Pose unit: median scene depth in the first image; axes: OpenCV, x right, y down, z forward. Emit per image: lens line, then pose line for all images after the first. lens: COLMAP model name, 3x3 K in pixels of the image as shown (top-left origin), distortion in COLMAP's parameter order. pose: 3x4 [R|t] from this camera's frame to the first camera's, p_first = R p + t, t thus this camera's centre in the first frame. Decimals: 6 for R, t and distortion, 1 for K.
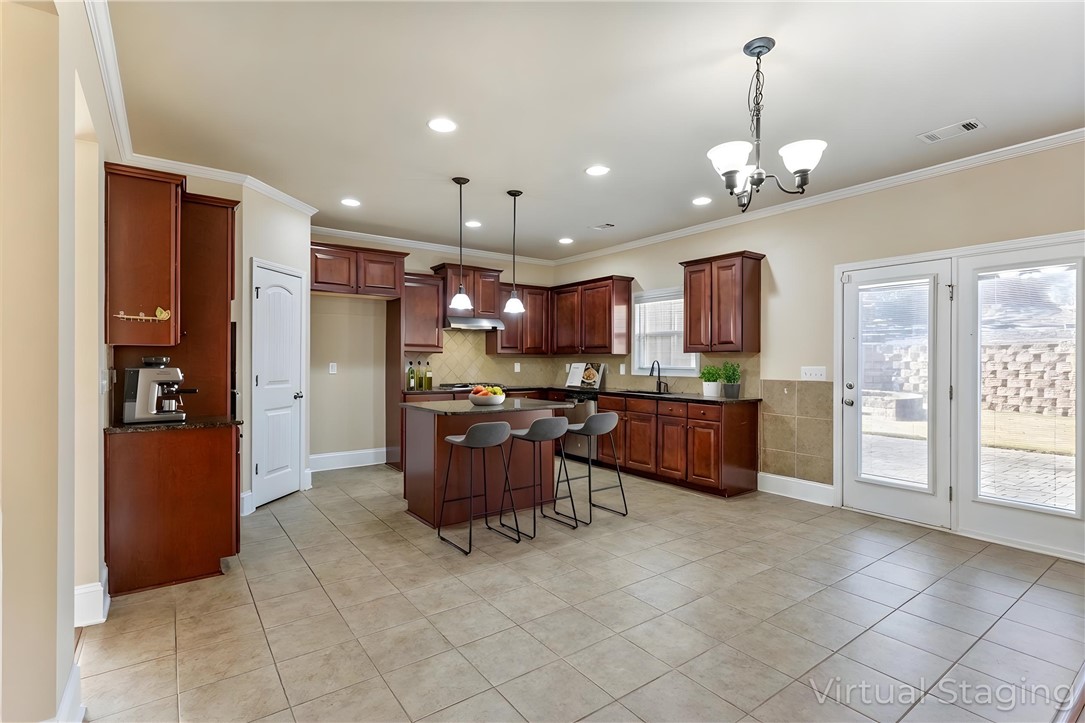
lens RADIAL K [[513.5, 0, 545.0], [0, 513.5, 356.8], [0, 0, 1]] dist [-0.001639, -0.000156]
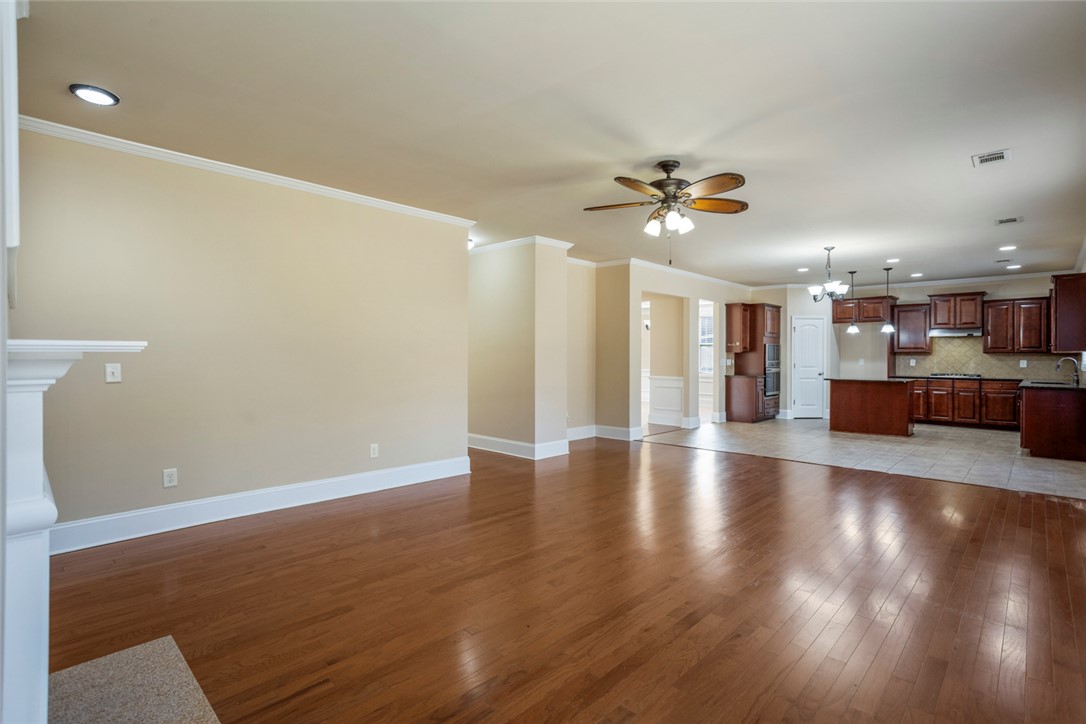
lens RADIAL K [[514.0, 0, 545.5], [0, 514.0, 357.3], [0, 0, 1]] dist [-0.001639, -0.000156]
pose [[0.172450, -0.007392, -0.984991, 1.632979], [0.000164, 0.999972, -0.007475, 0.023779], [0.985018, 0.001128, 0.172446, -0.579312]]
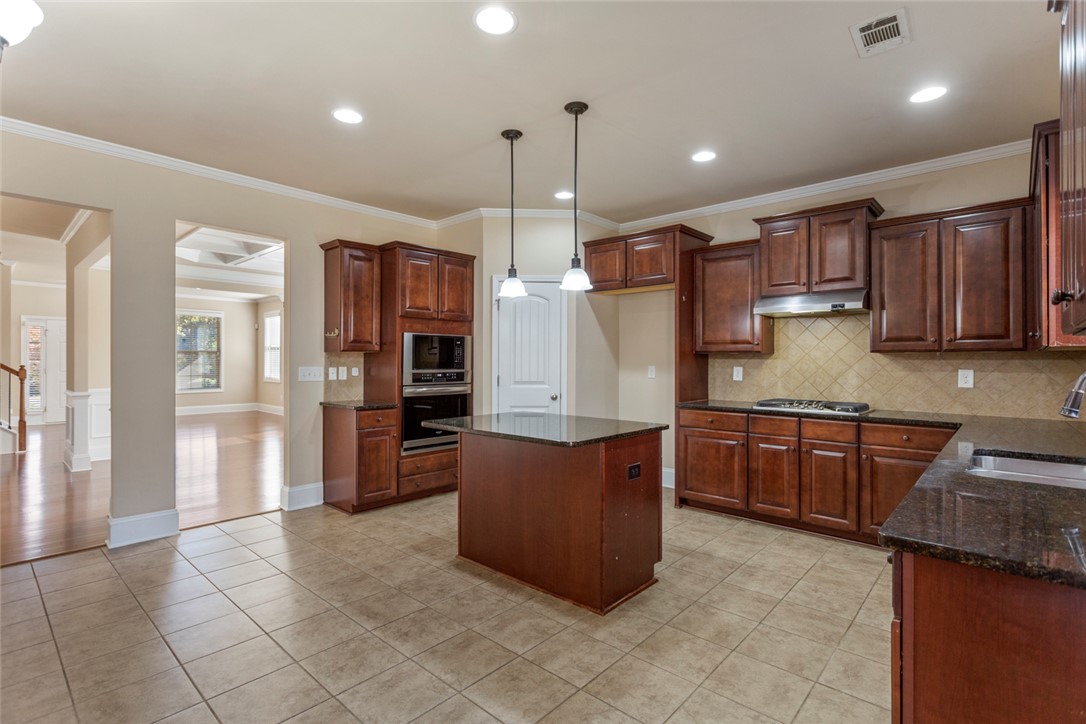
lens RADIAL K [[514.0, 0, 545.5], [0, 514.0, 357.3], [0, 0, 1]] dist [-0.001639, -0.000156]
pose [[0.198387, -0.014717, -0.980013, 0.589820], [0.000771, 0.999889, -0.014859, 0.011789], [0.980124, 0.002192, 0.198376, 0.865794]]
